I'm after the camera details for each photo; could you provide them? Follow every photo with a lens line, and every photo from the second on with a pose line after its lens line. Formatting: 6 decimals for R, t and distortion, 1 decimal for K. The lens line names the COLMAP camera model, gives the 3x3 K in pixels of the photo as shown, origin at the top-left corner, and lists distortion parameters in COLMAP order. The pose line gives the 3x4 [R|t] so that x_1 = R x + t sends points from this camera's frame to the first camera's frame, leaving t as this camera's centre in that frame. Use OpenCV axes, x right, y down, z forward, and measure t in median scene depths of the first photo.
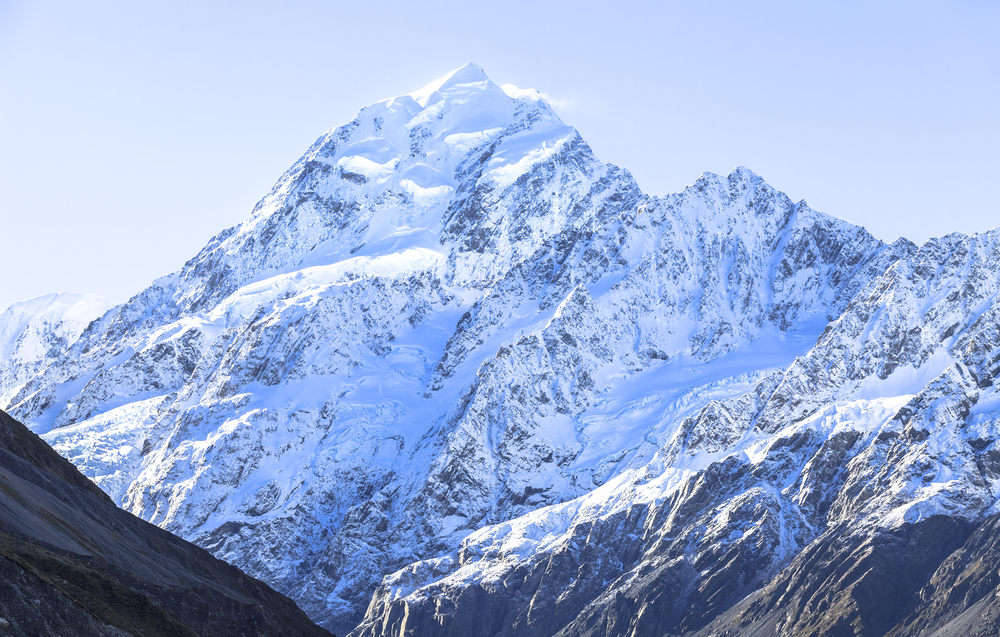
lens RADIAL K [[3062.6, 0, 499.4], [0, 3062.6, 319.9], [0, 0, 1]] dist [-0.164059, 0.000000]
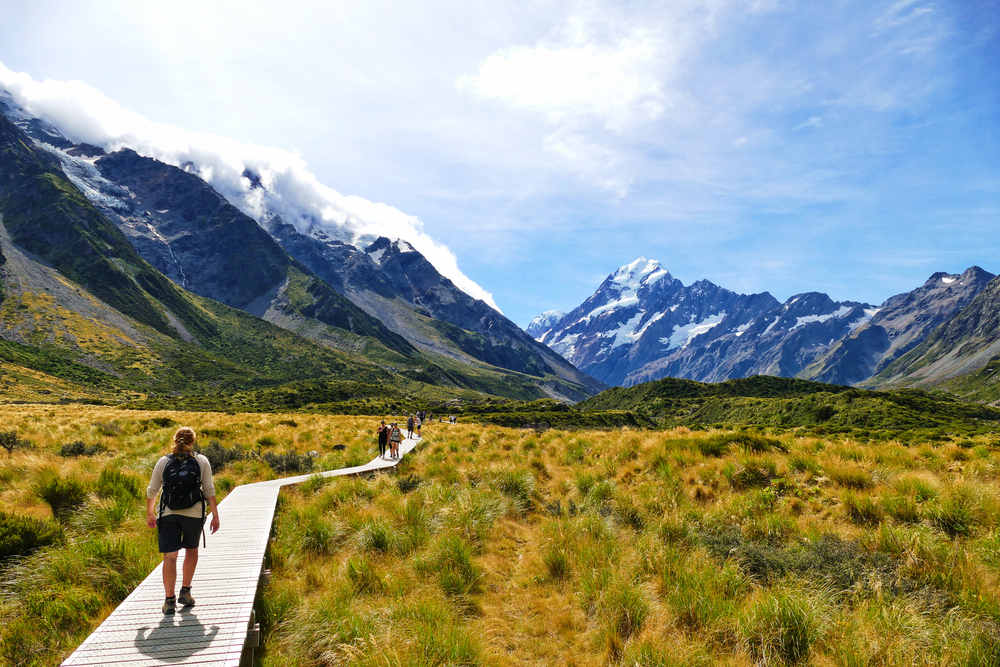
lens RADIAL K [[1131.0, 0, 498.3], [0, 1131.0, 332.3], [0, 0, 1]] dist [0.003523, 0.000000]
pose [[0.987303, -0.026106, -0.156691, 0.040512], [0.038306, 0.996421, 0.075354, -0.114831], [0.154163, -0.080400, 0.984769, -0.700752]]
